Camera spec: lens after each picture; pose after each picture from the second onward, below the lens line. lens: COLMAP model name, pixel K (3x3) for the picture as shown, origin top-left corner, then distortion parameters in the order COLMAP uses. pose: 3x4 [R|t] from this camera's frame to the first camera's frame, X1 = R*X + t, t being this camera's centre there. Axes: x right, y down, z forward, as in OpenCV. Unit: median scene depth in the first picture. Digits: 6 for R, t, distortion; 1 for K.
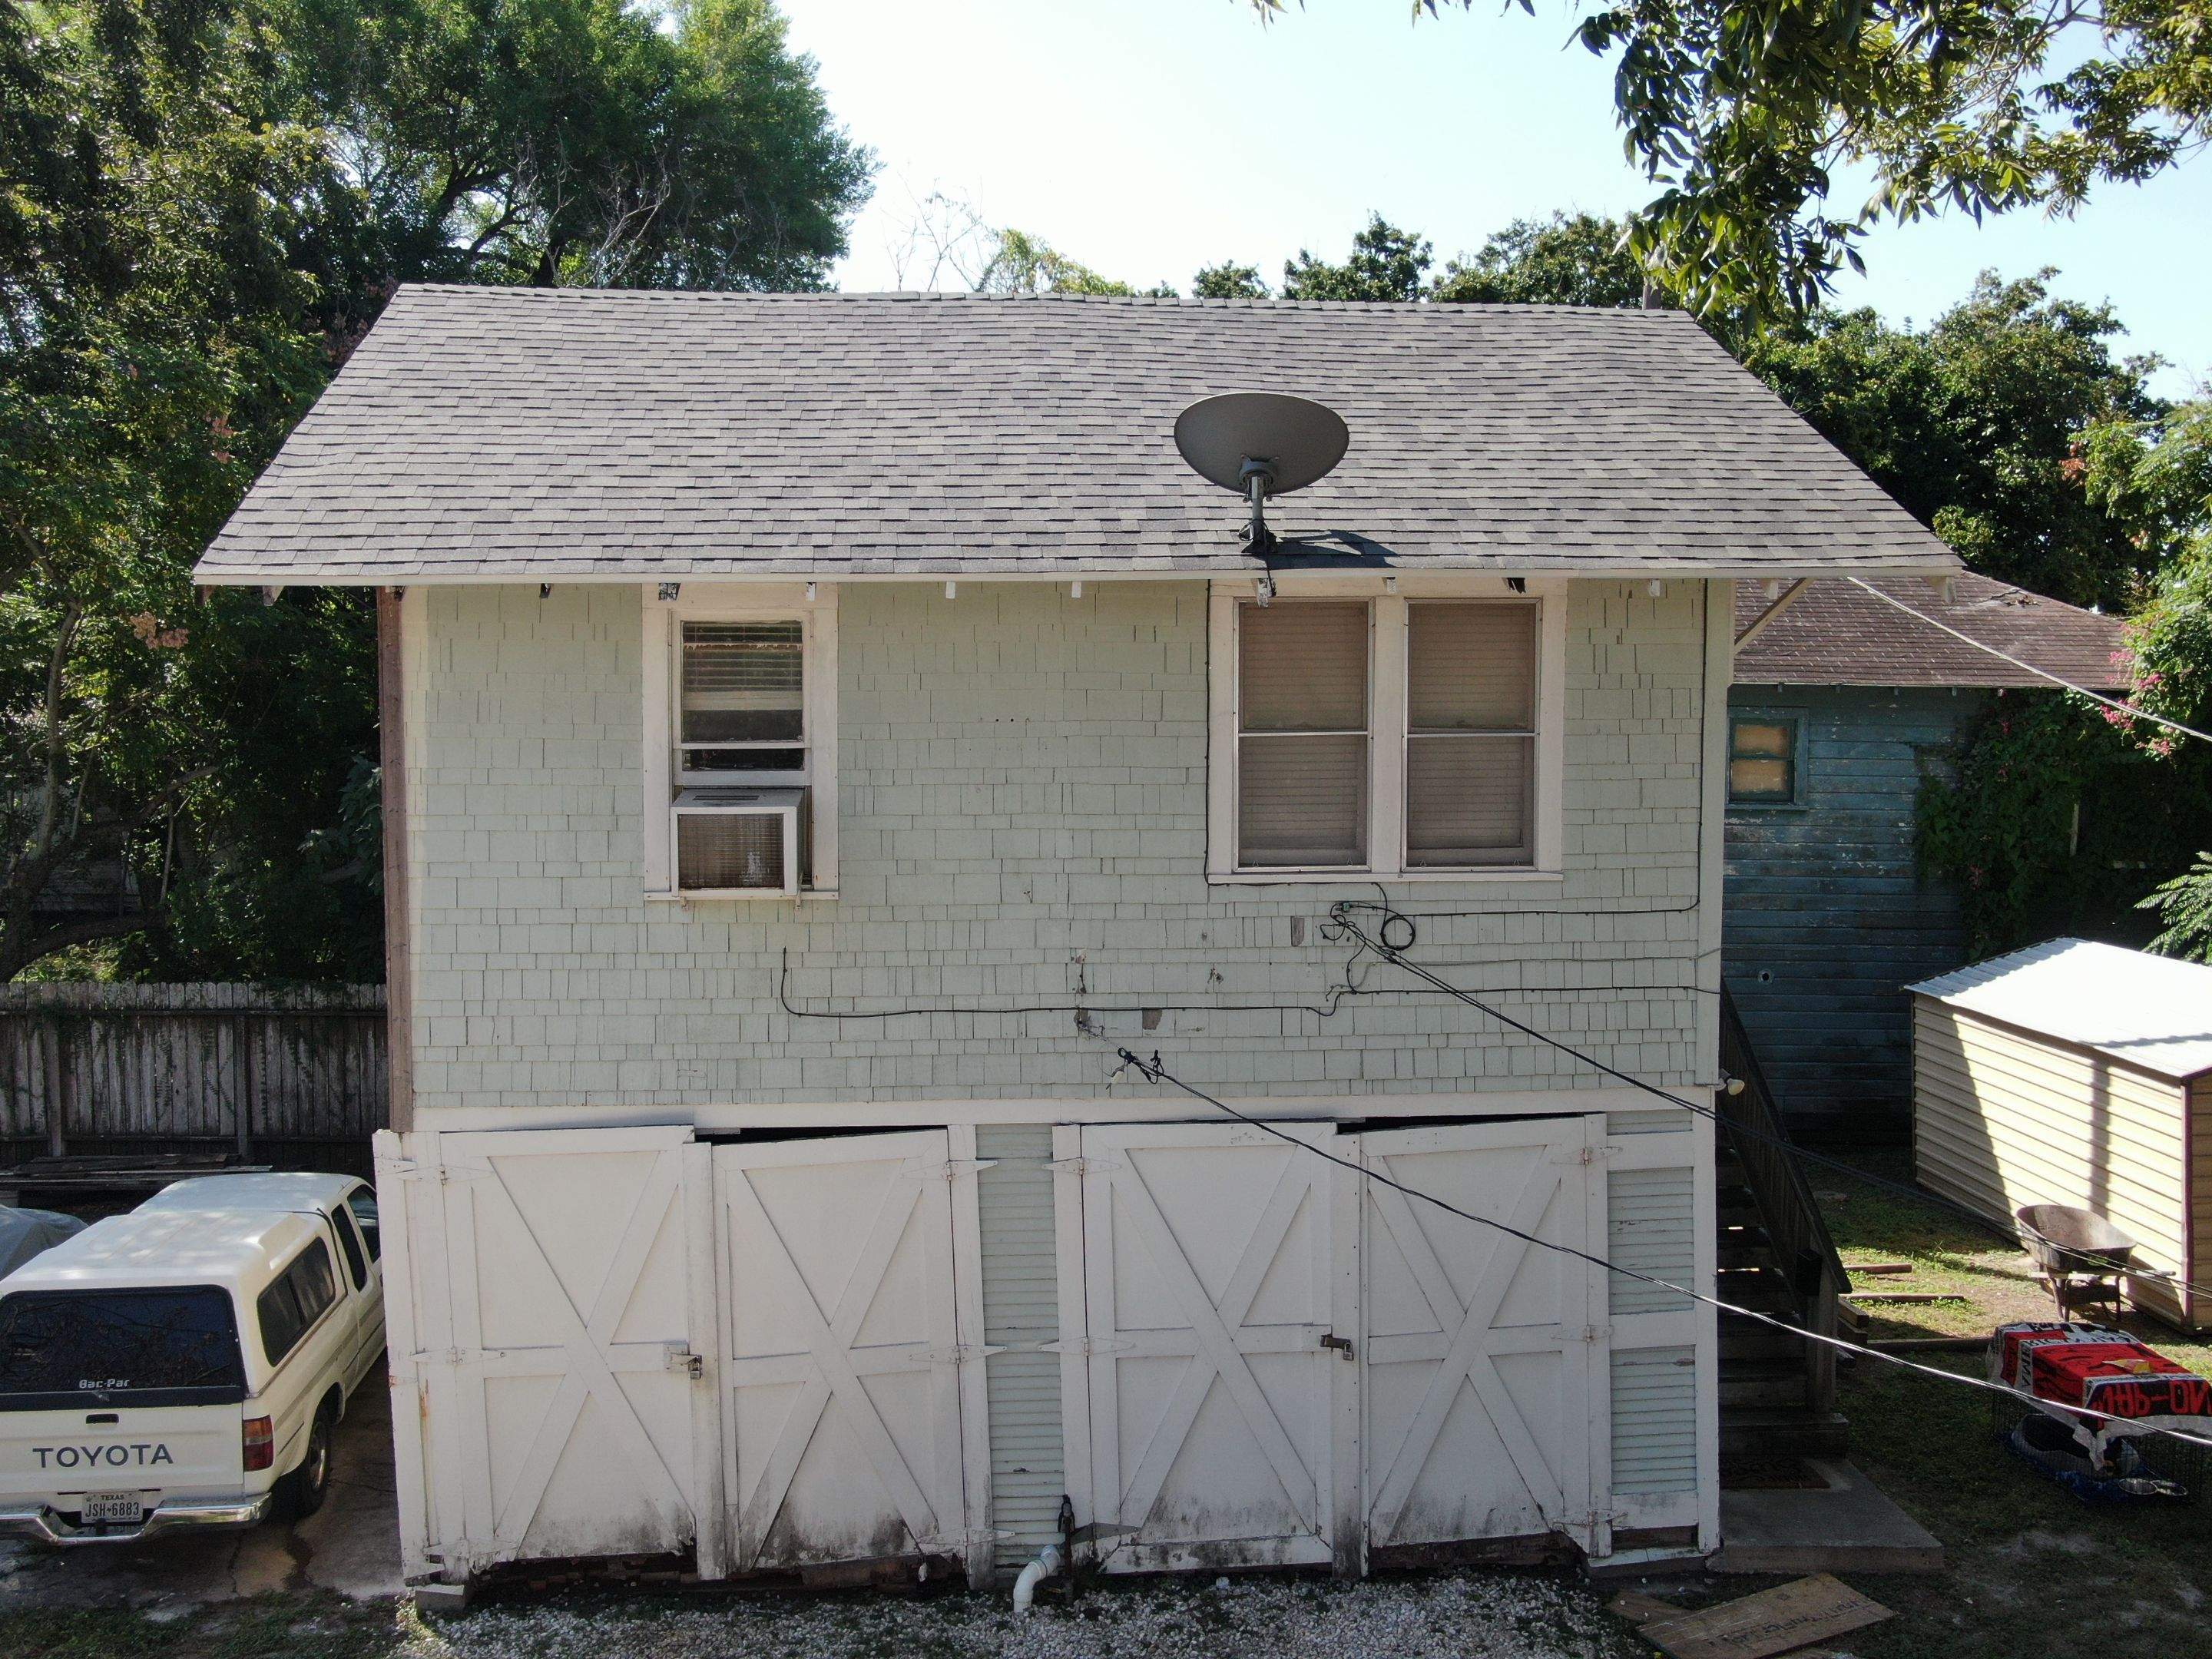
lens RADIAL K [[2116.5, 0, 1108.7], [0, 2116.5, 834.9], [0, 0, 1]] dist [-0.002310, 0.000000]
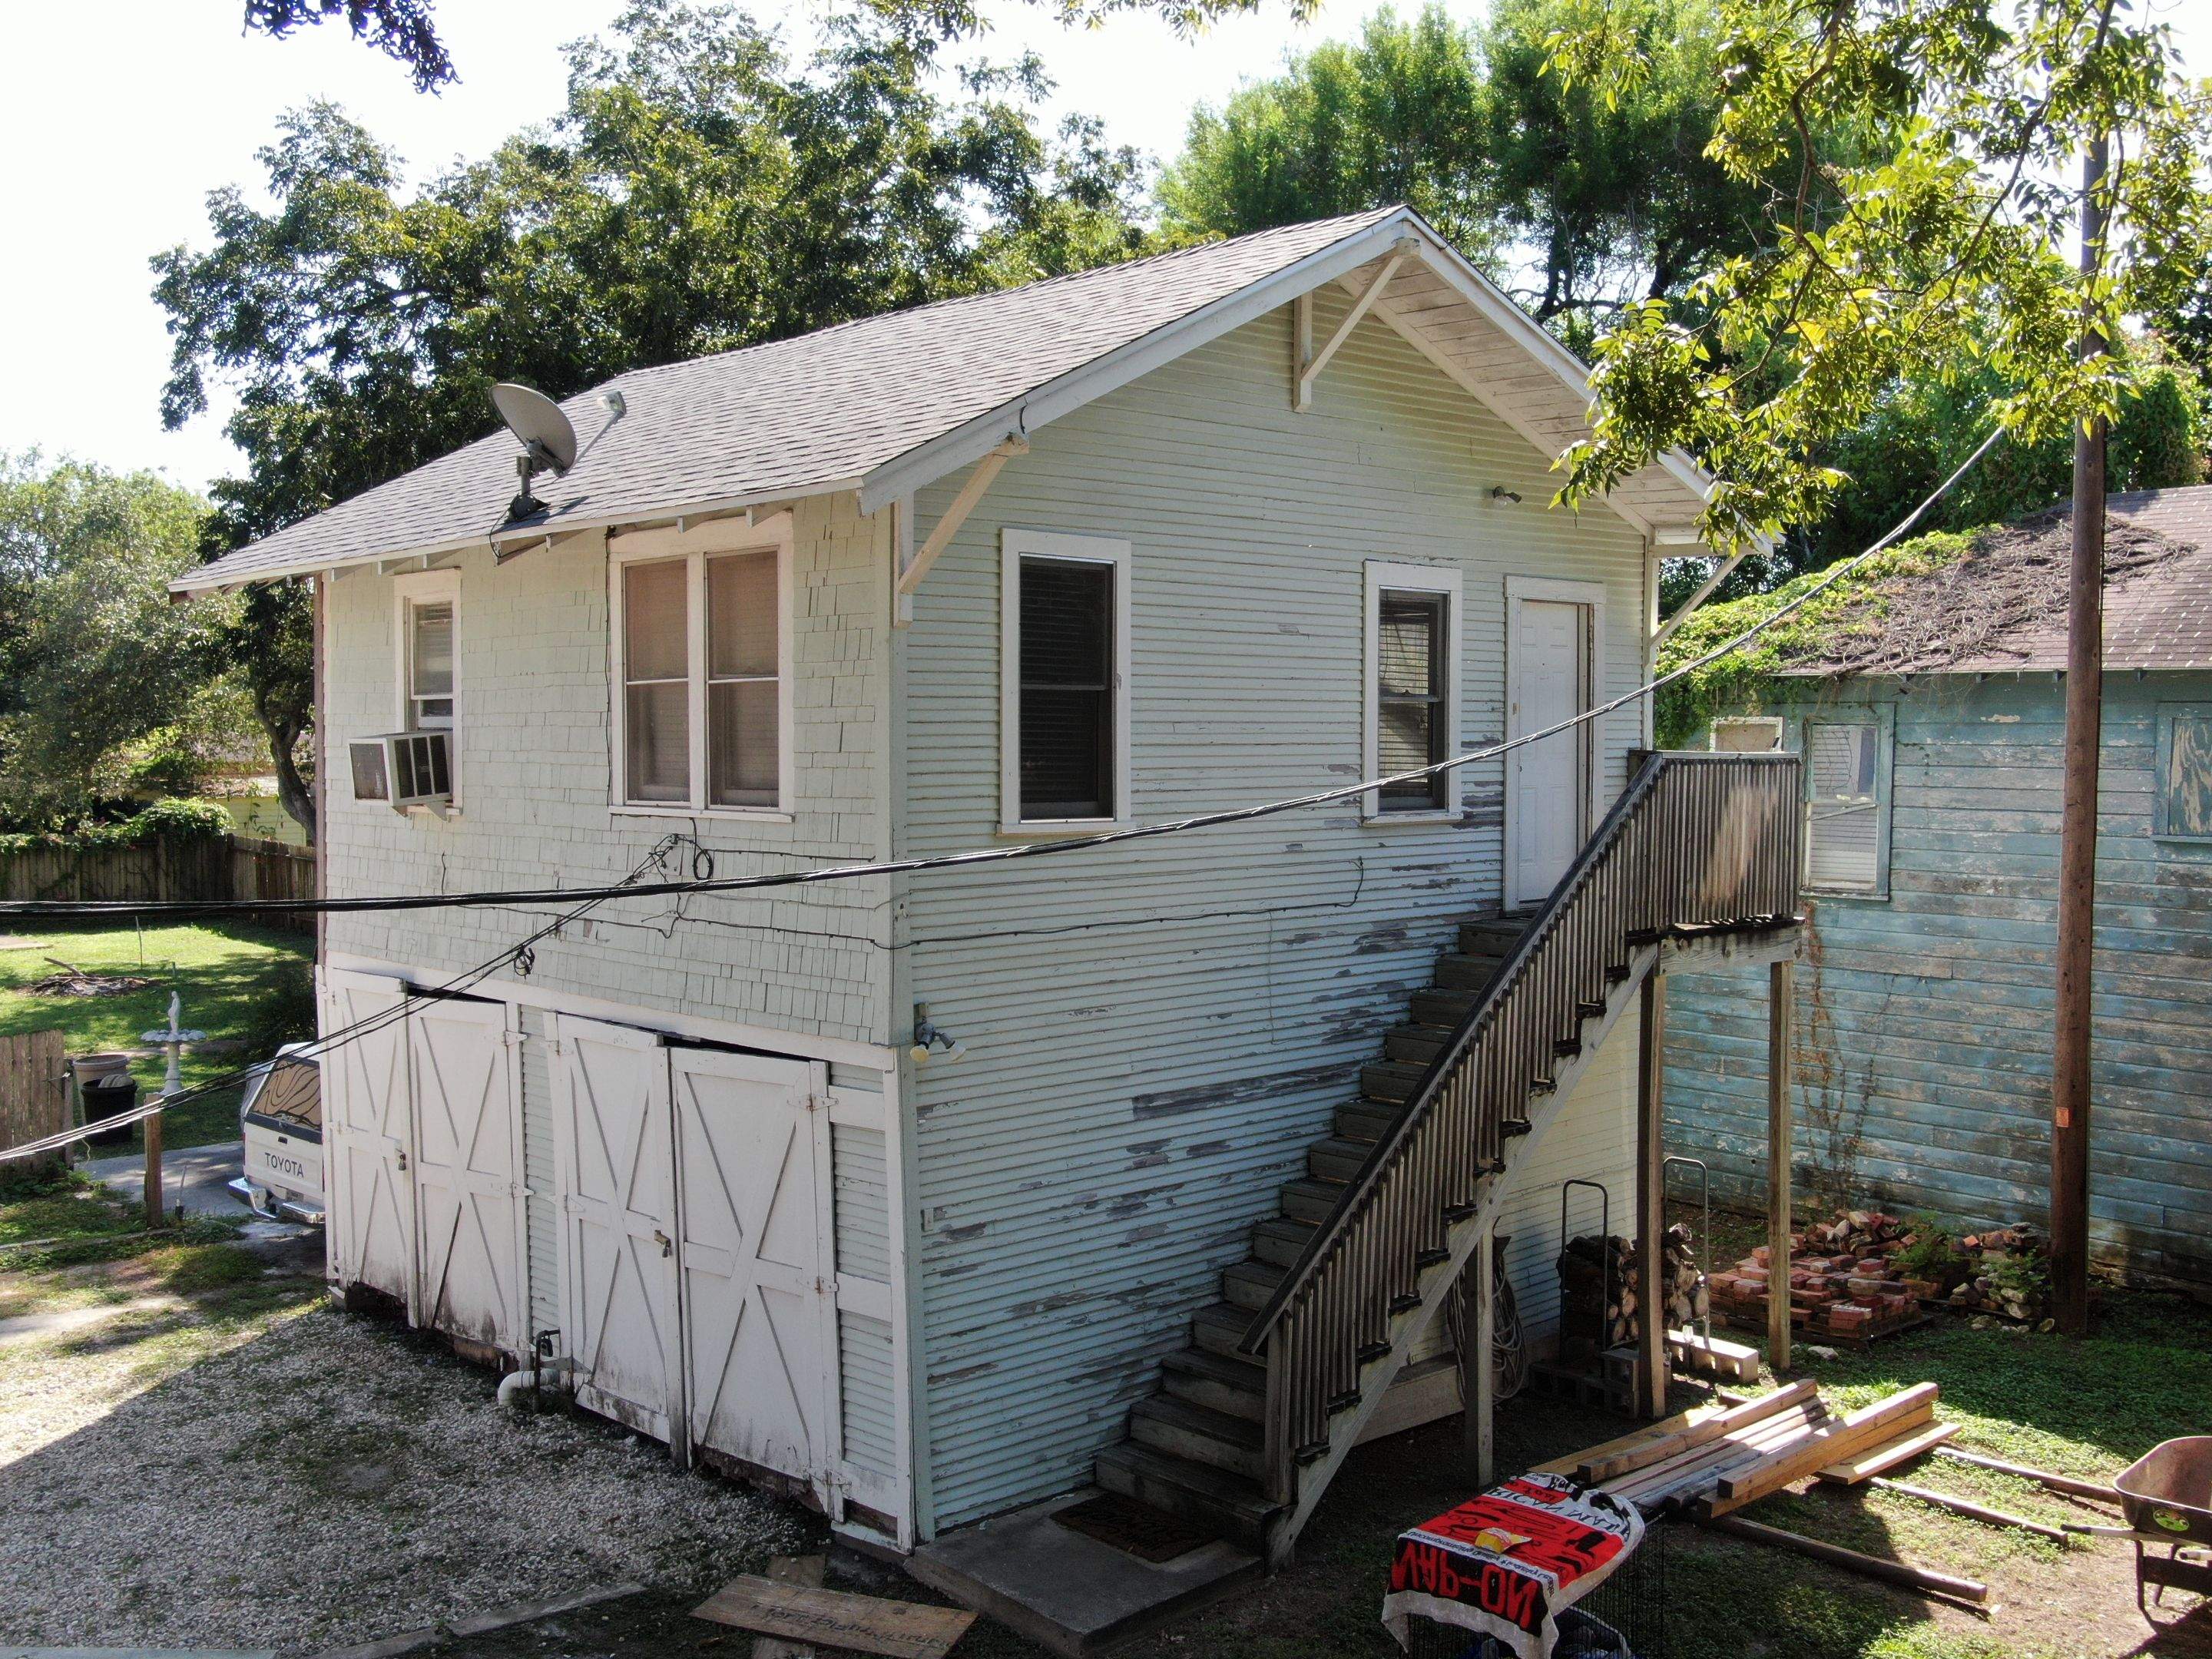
lens RADIAL K [[2116.5, 0, 1106.7], [0, 2116.5, 822.3], [0, 0, 1]] dist [-0.002310, 0.000000]
pose [[0.632222, 0.033120, -0.774079, 1.091907], [-0.063747, 0.997922, -0.009367, 0.021187], [0.772160, 0.055267, 0.633020, 0.475372]]
